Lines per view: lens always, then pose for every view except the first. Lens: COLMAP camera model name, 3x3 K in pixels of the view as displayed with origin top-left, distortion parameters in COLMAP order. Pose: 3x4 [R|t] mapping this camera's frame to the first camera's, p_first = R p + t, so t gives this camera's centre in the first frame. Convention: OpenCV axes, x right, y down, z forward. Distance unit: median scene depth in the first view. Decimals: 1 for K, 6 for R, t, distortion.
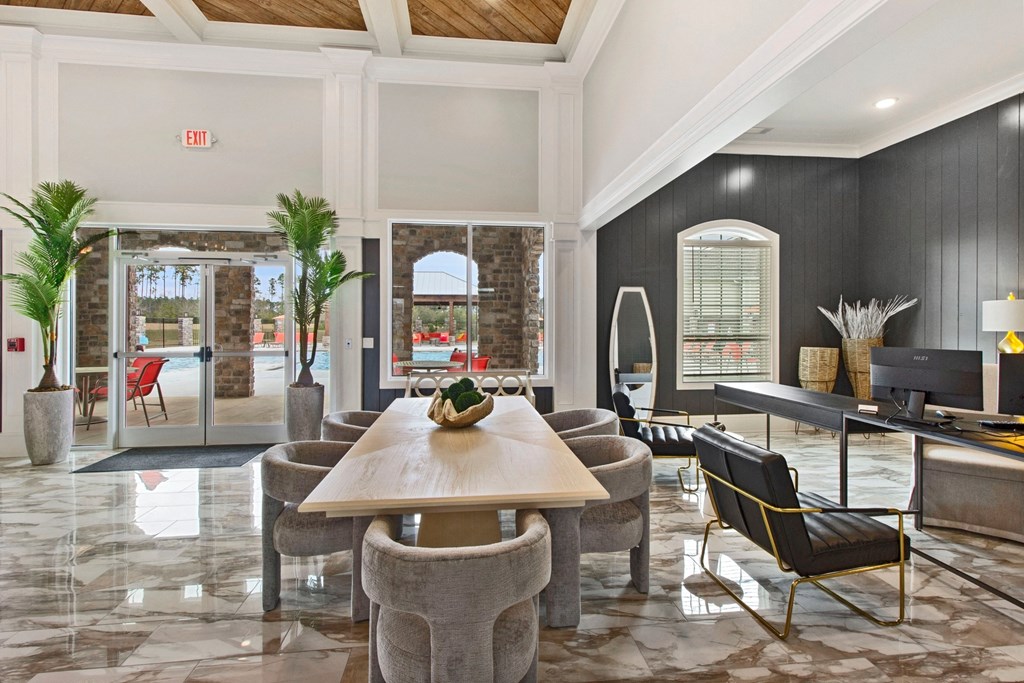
lens RADIAL K [[474.8, 0, 511.4], [0, 474.8, 324.2], [0, 0, 1]] dist [-0.000597, 0.001326]
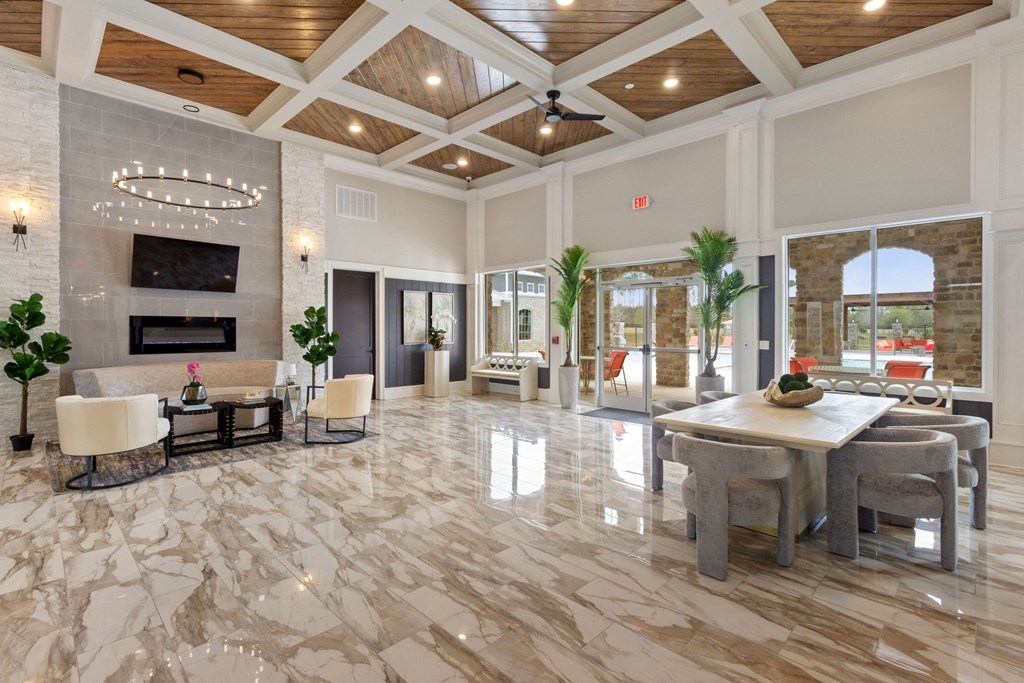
lens RADIAL K [[474.8, 0, 511.4], [0, 474.8, 324.2], [0, 0, 1]] dist [-0.000597, 0.001326]
pose [[0.625091, -0.006341, -0.780526, 0.223132], [-0.000617, 0.999963, -0.008617, -0.001834], [0.780552, 0.005868, 0.625064, -0.220535]]
